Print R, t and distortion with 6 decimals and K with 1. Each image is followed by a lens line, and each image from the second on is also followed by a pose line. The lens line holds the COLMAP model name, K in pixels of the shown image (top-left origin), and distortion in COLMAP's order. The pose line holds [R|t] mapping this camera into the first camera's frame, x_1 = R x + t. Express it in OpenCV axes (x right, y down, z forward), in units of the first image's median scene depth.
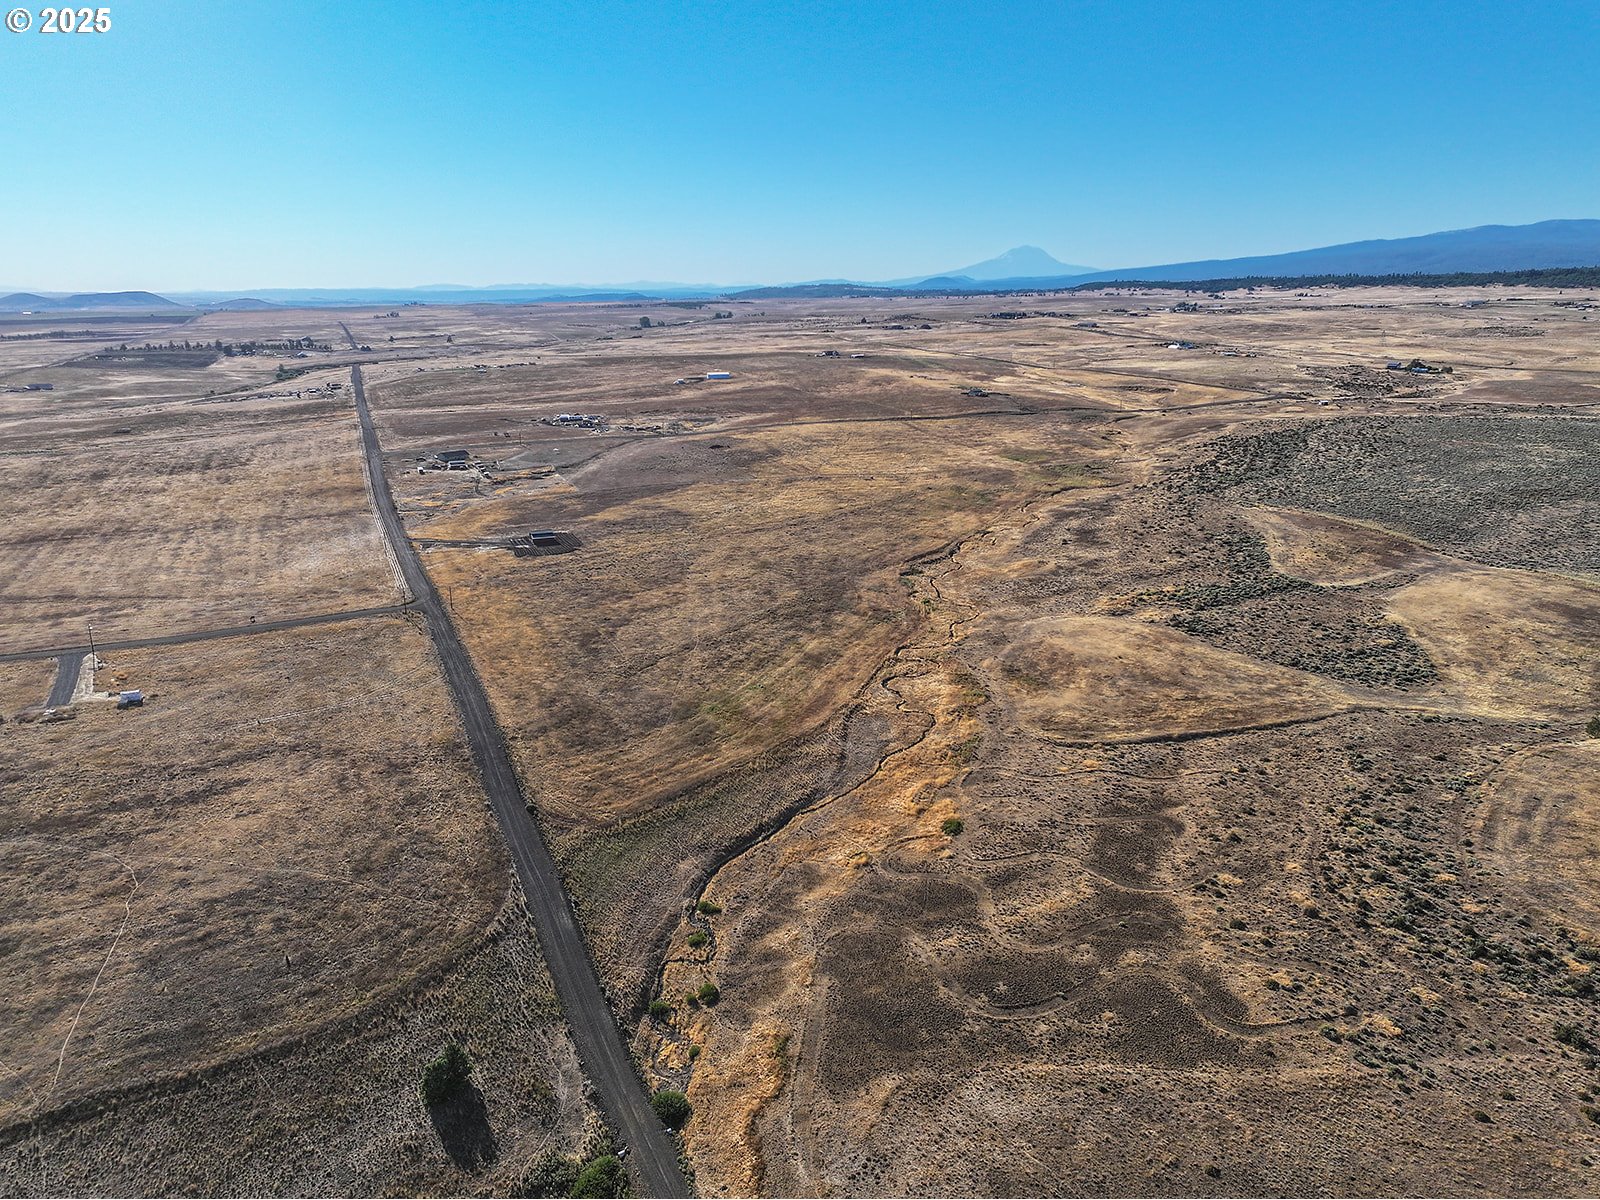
lens RADIAL K [[1119.8, 0, 800.0], [0, 1119.8, 600.0], [0, 0, 1]] dist [-0.001039, -0.001685]
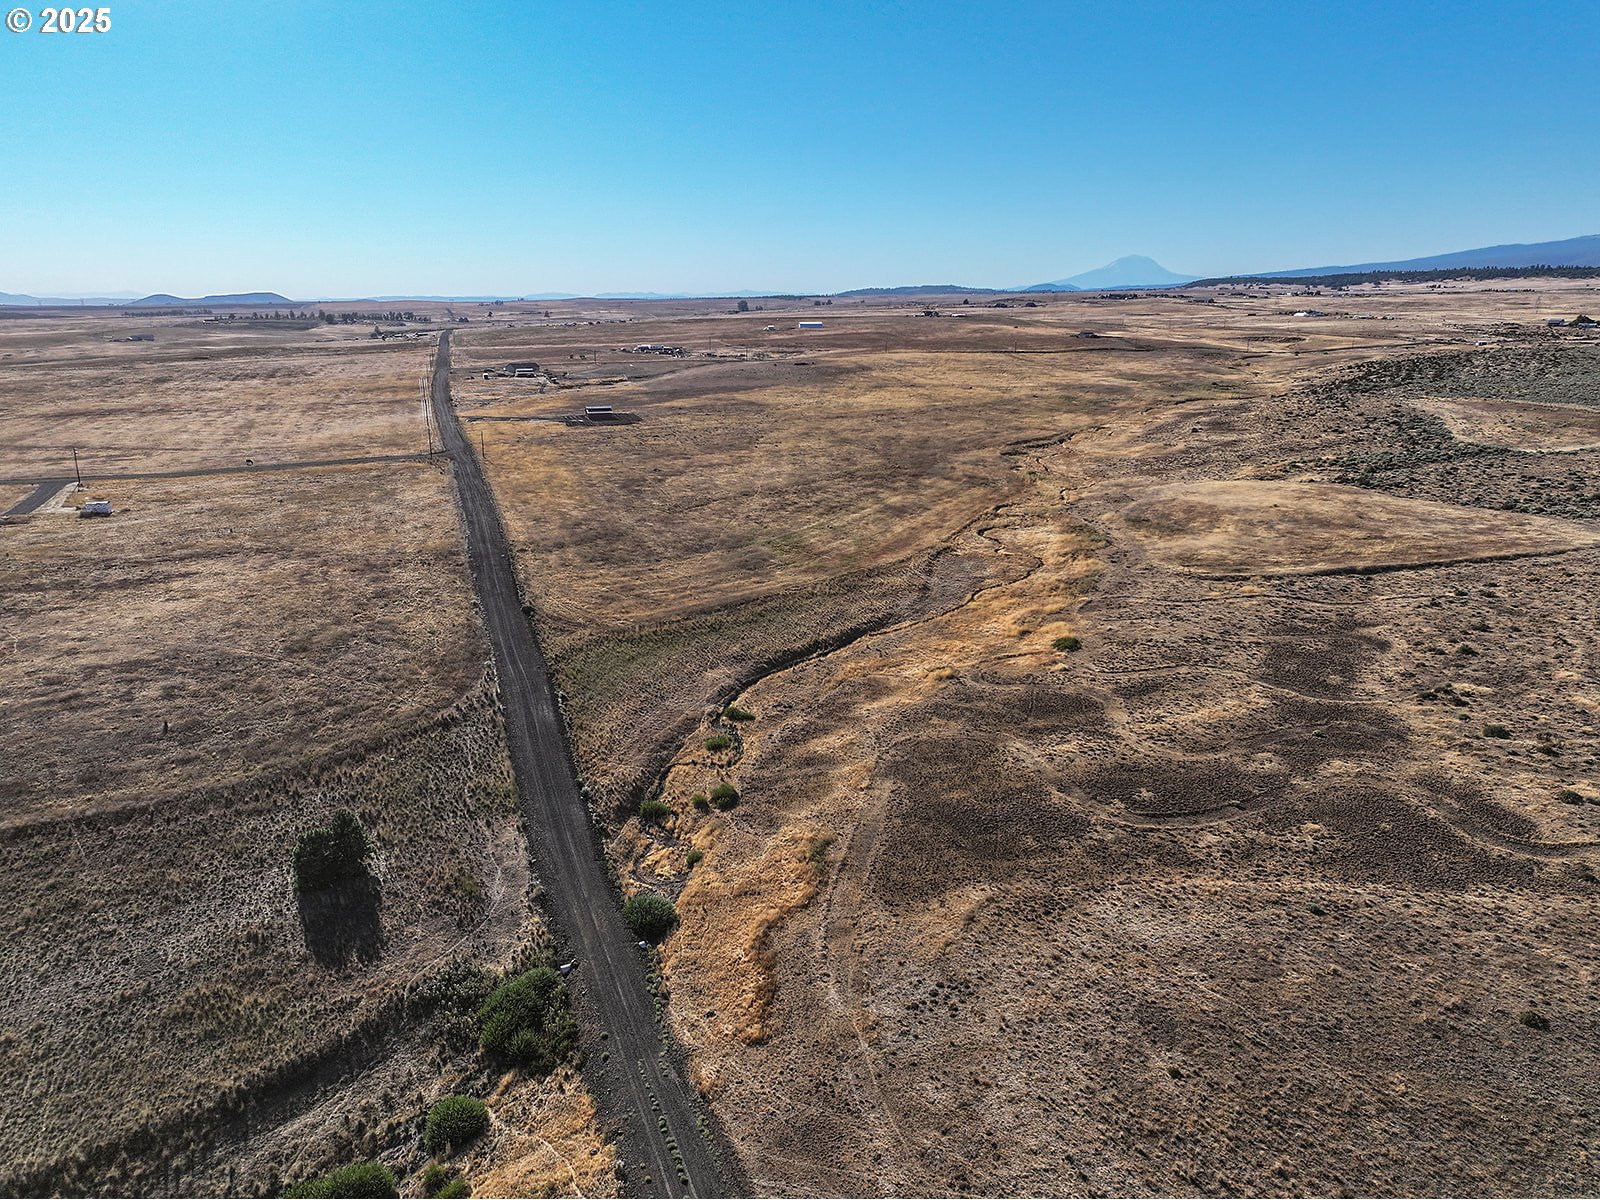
lens RADIAL K [[1120.3, 0, 800.0], [0, 1120.3, 600.0], [0, 0, 1]] dist [-0.000497, 0.002762]
pose [[0.996128, 0.026211, -0.083912, 0.017771], [-0.026787, 0.999625, -0.005745, 0.172114], [0.083729, 0.007970, 0.996457, 0.216650]]
